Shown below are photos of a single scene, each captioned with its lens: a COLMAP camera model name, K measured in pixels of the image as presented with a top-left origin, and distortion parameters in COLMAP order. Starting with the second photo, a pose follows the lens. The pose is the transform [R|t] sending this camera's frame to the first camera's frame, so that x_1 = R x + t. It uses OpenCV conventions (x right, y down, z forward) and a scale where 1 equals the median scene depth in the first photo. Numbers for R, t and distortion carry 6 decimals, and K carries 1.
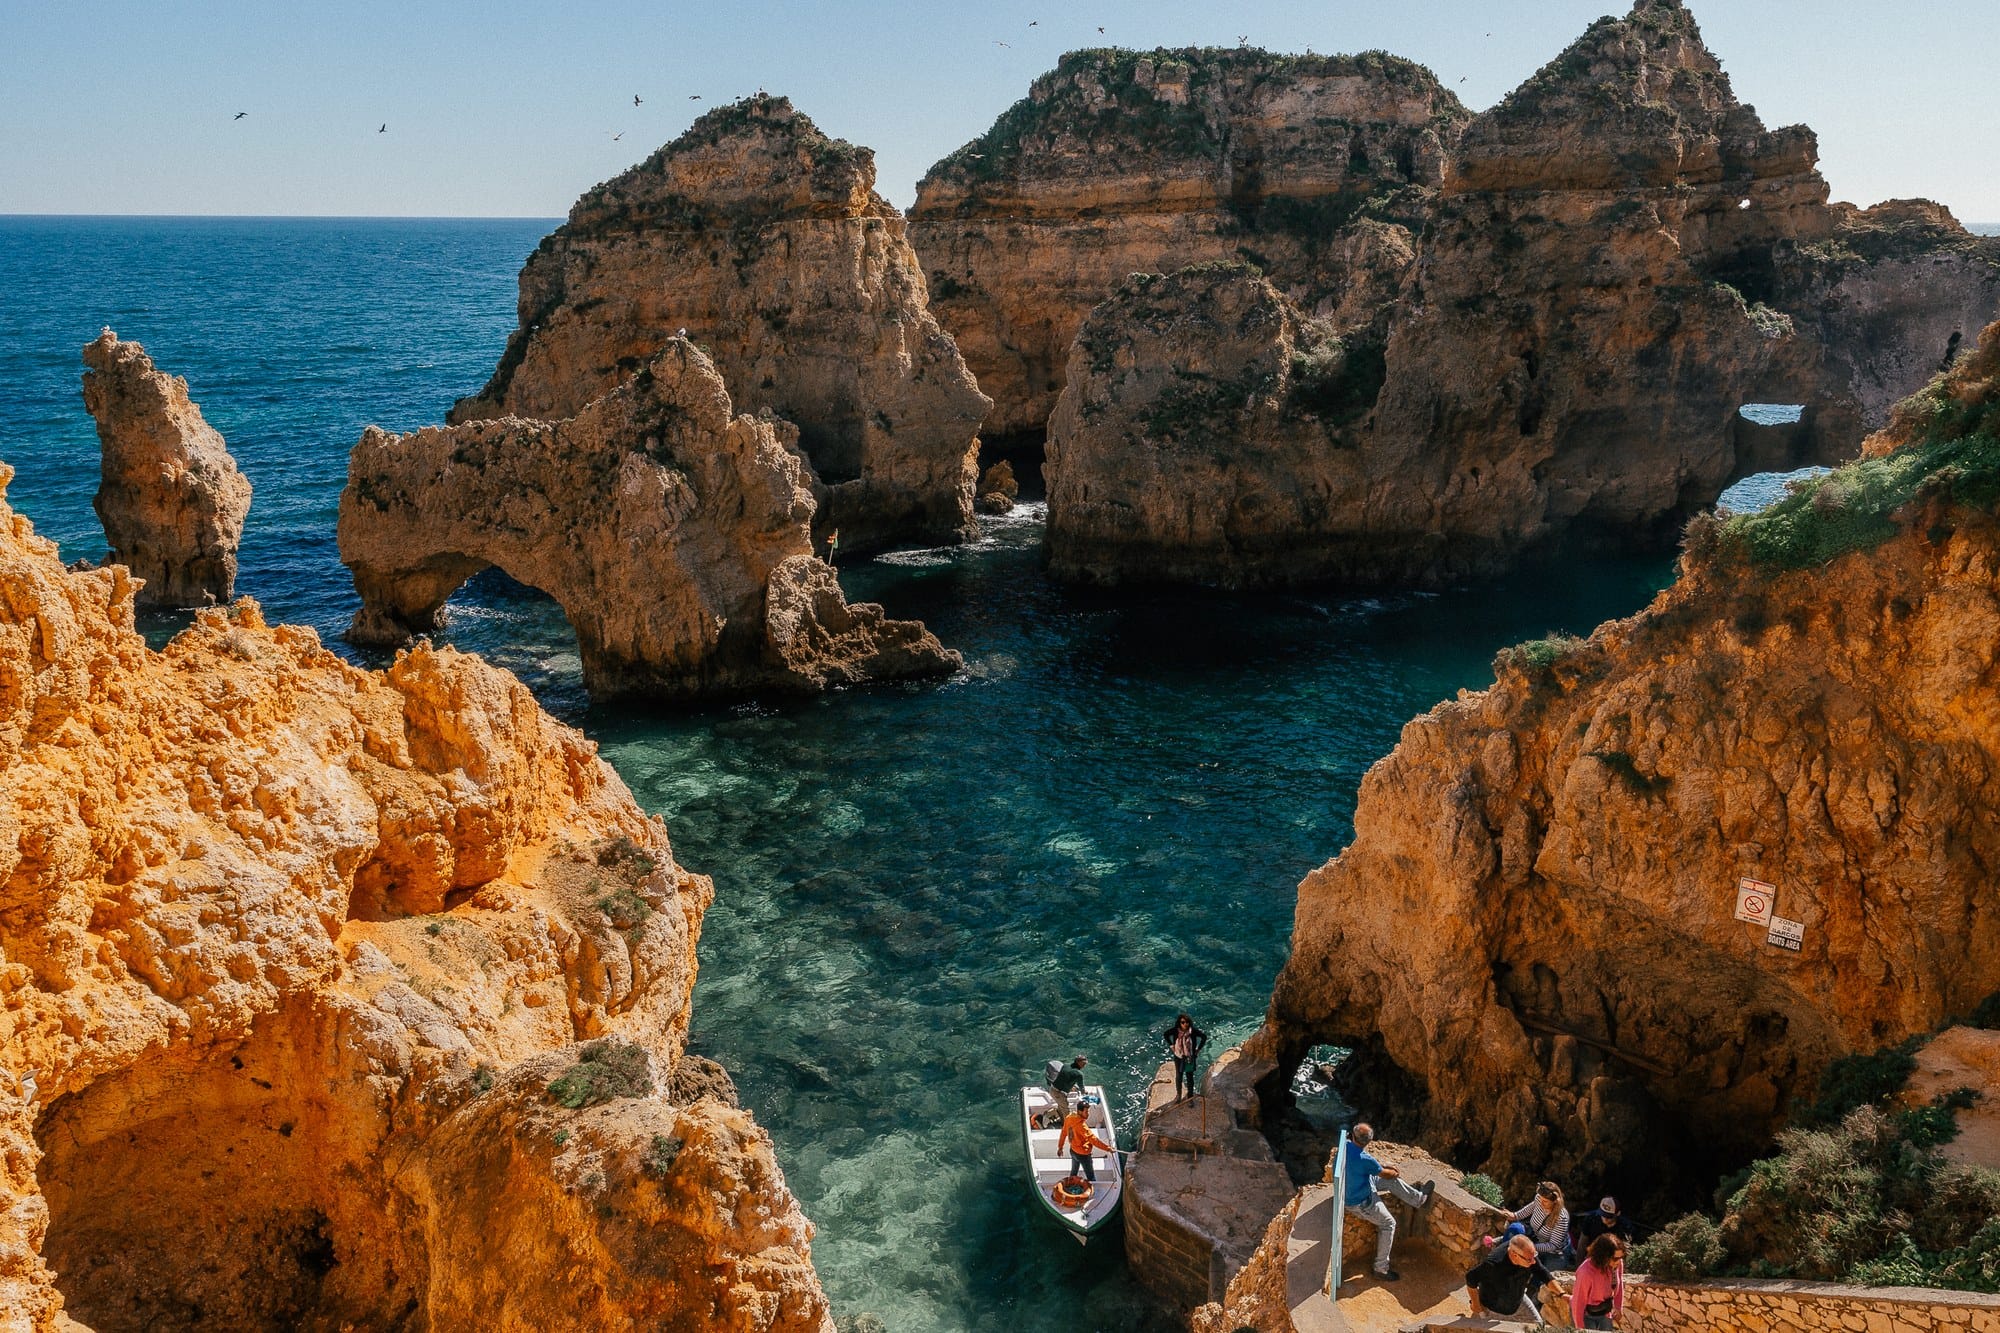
lens RADIAL K [[1589.9, 0, 986.4], [0, 1589.9, 654.1], [0, 0, 1]] dist [0.007020, 0.002671]
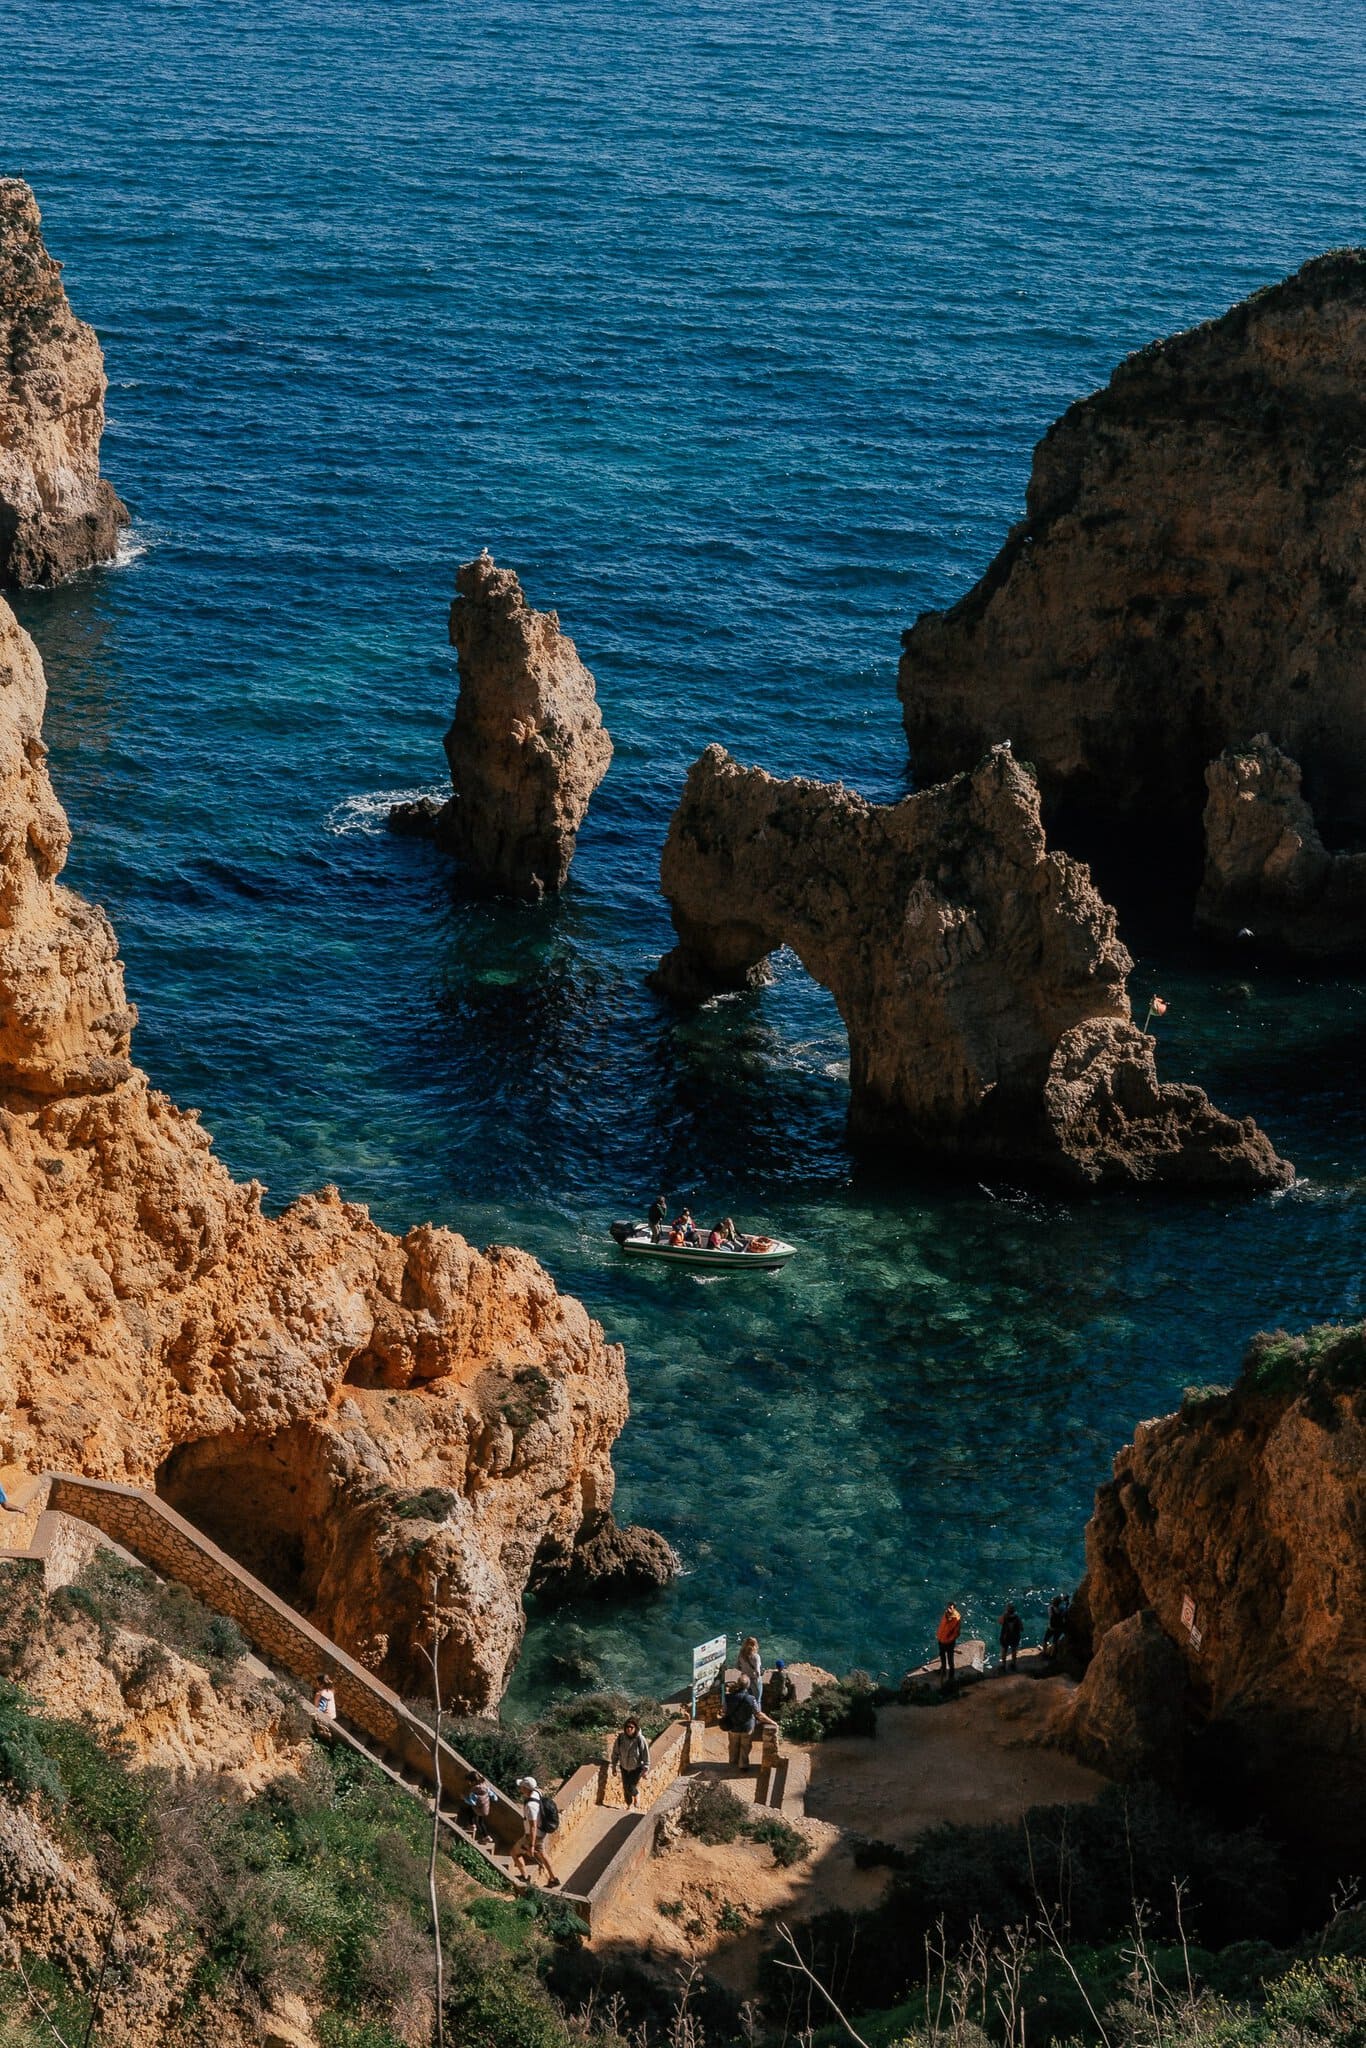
lens RADIAL K [[3646.6, 0, 683.0], [0, 3646.6, 1024.0], [0, 0, 1]] dist [0.029856, 0.086319]
pose [[0.865743, 0.207840, -0.455293, 0.568571], [-0.165854, 0.977434, 0.130824, -0.275461], [0.472210, -0.037748, 0.880678, -0.799572]]
